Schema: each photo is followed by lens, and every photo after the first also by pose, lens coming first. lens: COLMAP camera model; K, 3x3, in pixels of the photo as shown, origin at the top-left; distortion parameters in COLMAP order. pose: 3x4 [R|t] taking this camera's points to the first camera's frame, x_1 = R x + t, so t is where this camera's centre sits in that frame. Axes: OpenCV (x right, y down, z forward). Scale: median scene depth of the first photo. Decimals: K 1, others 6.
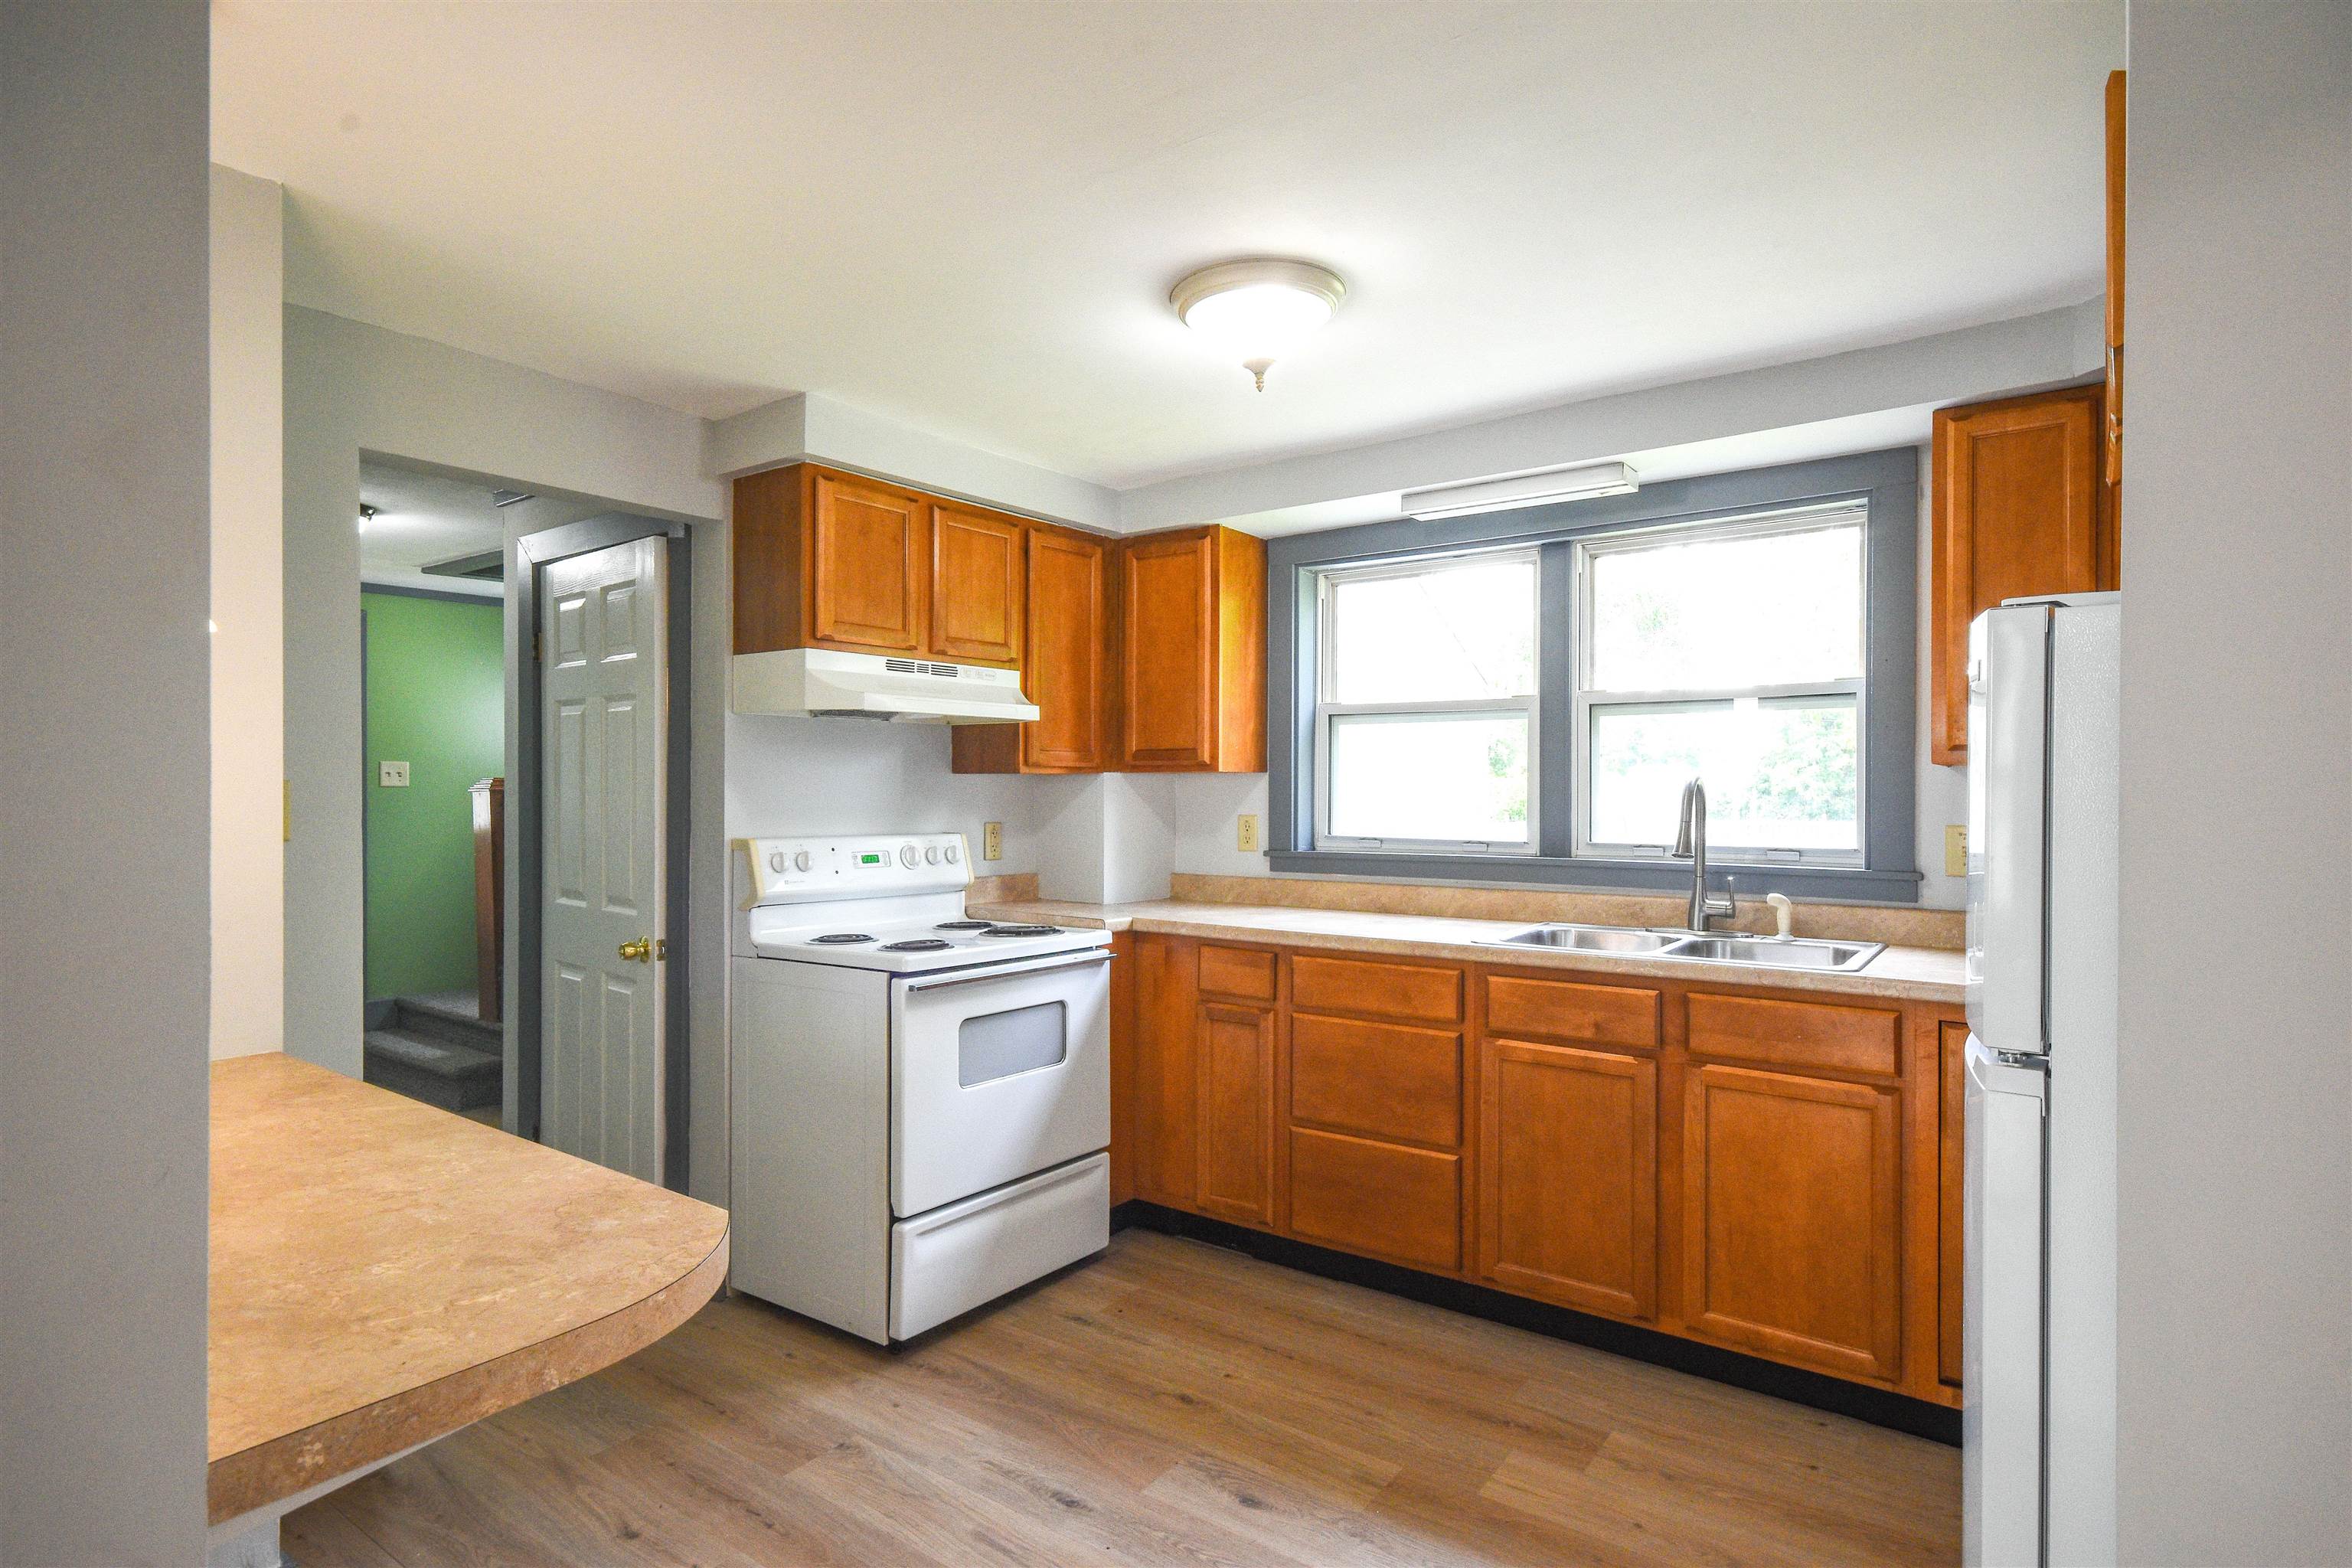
lens RADIAL K [[1222.1, 0, 1176.0], [0, 1222.1, 784.0], [0, 0, 1]] dist [0.000531, 0.000117]
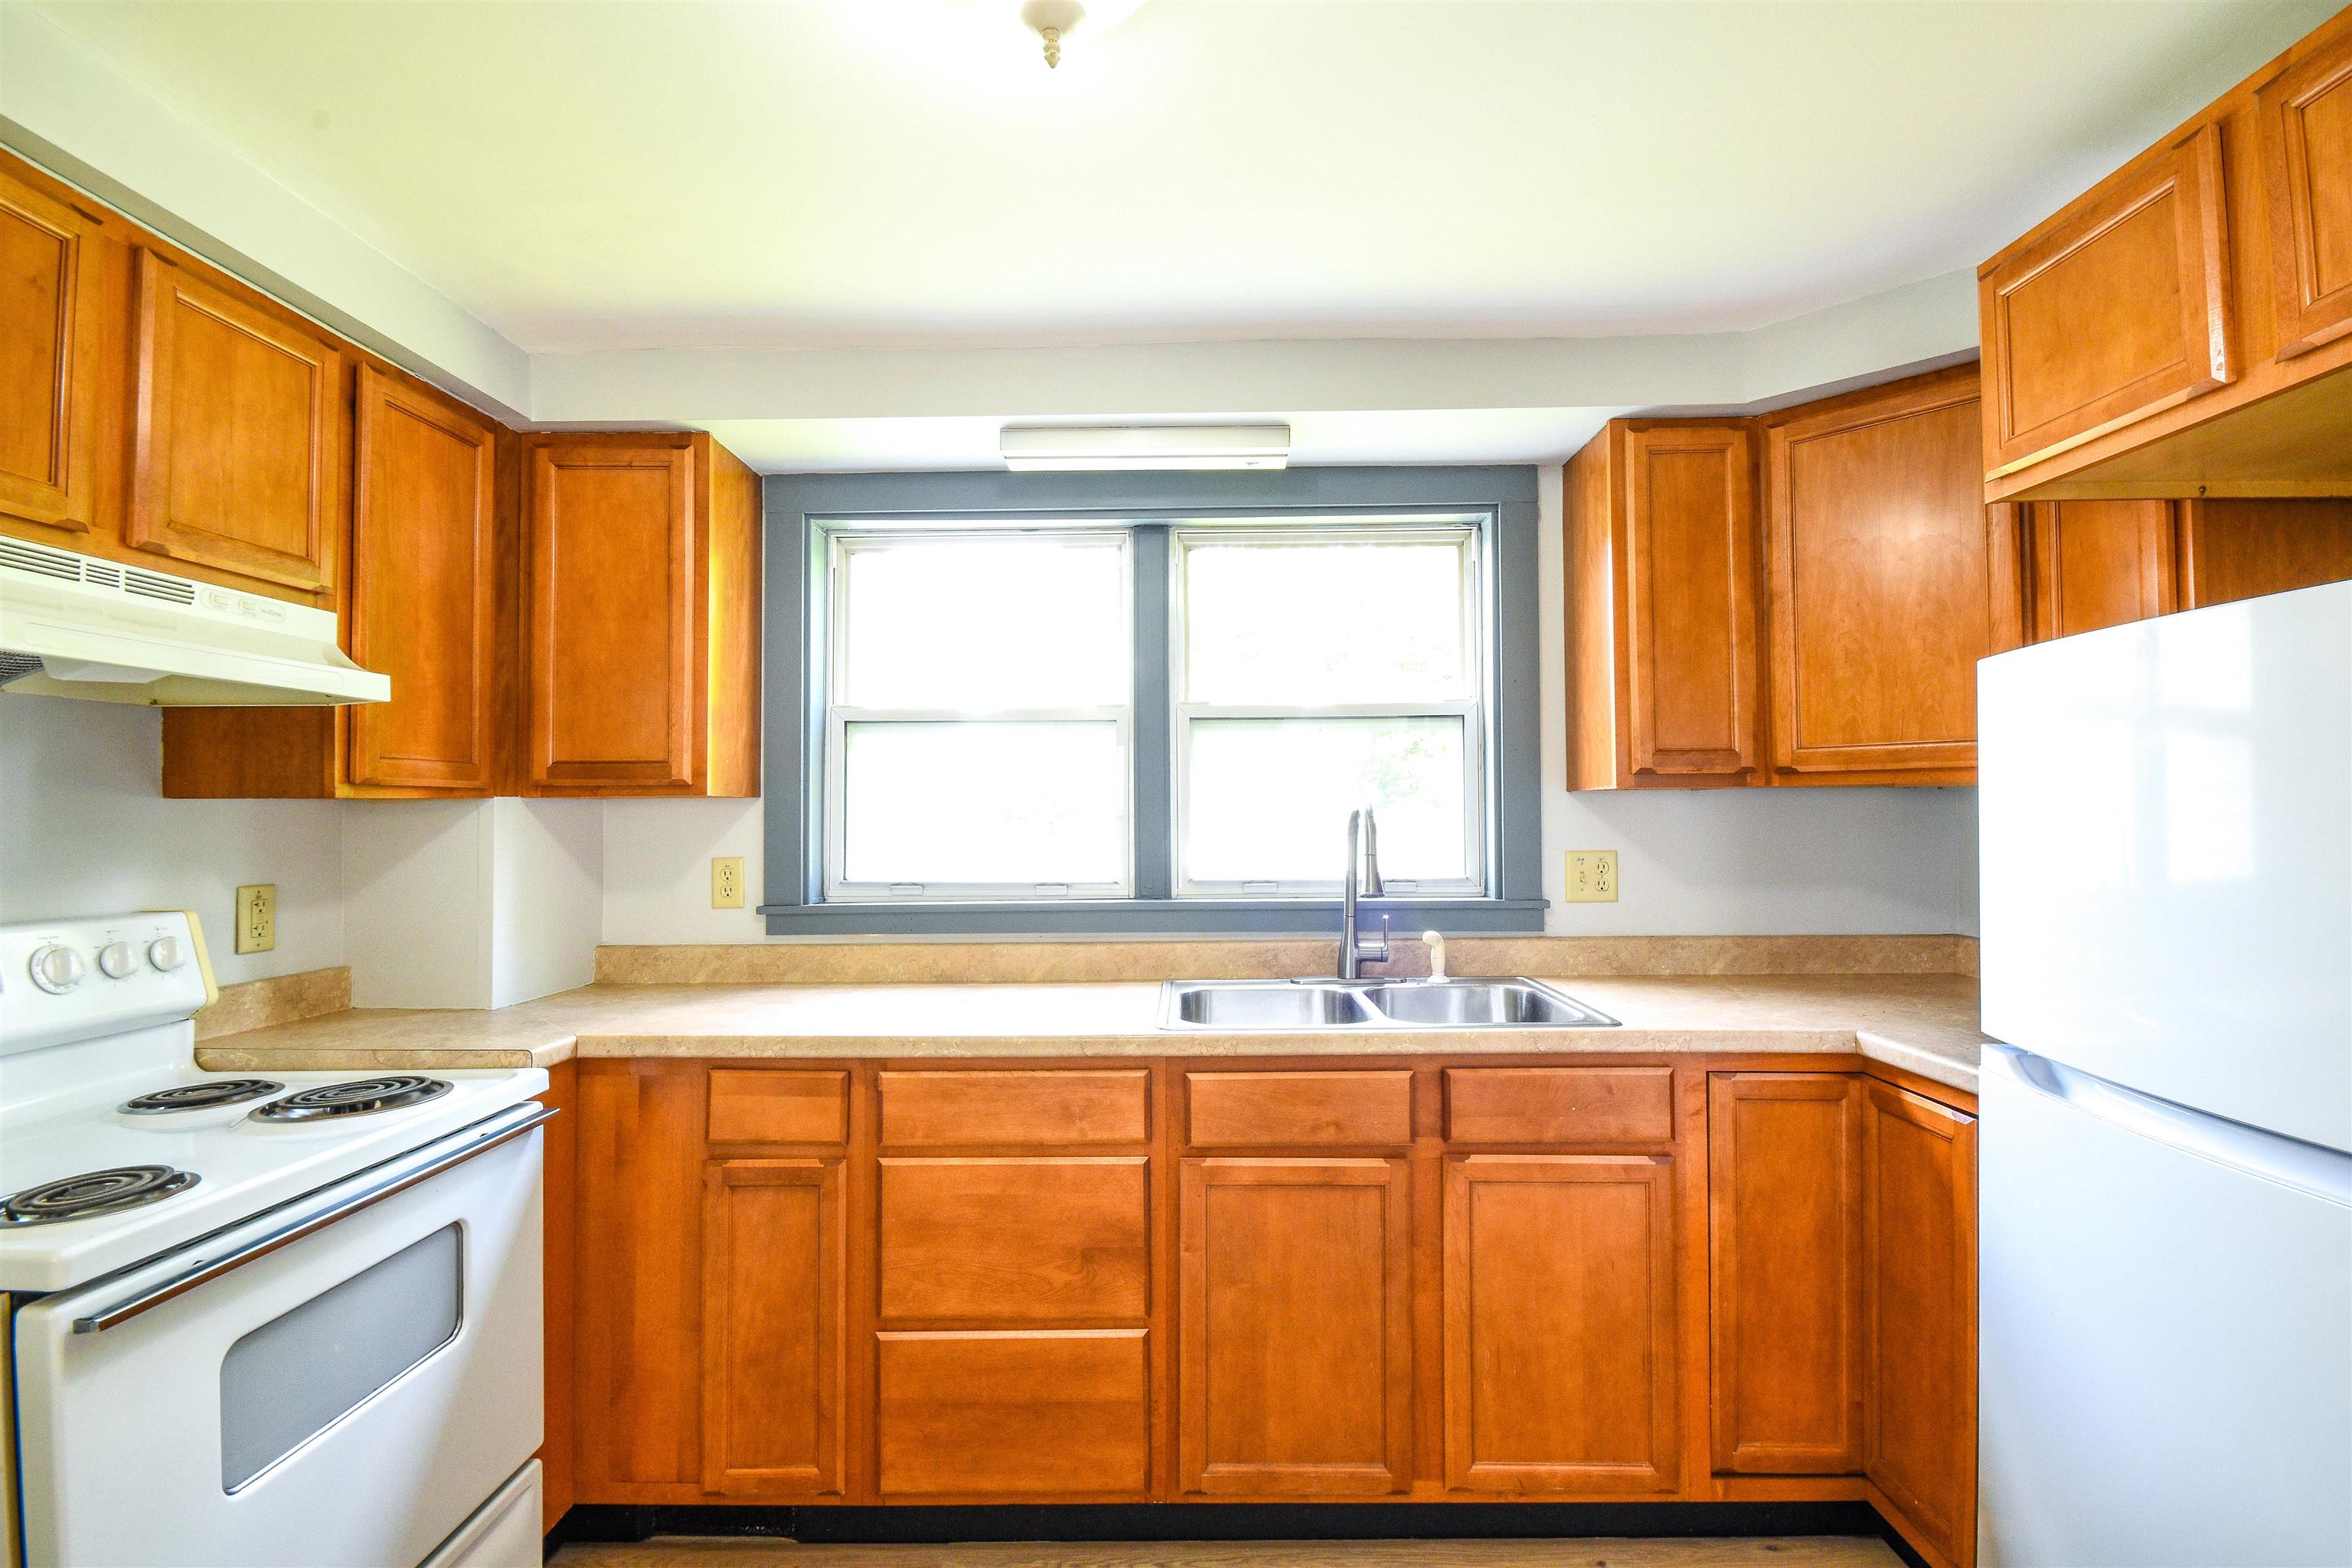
lens RADIAL K [[1051.2, 0, 1187.4], [0, 1051.2, 784.9], [0, 0, 1]] dist [0.009166, -0.012487]
pose [[0.809928, 0.008864, 0.586463, -0.102234], [0.005462, 0.999728, -0.022654, -0.001642], [-0.586504, 0.021551, 0.809659, 0.421240]]
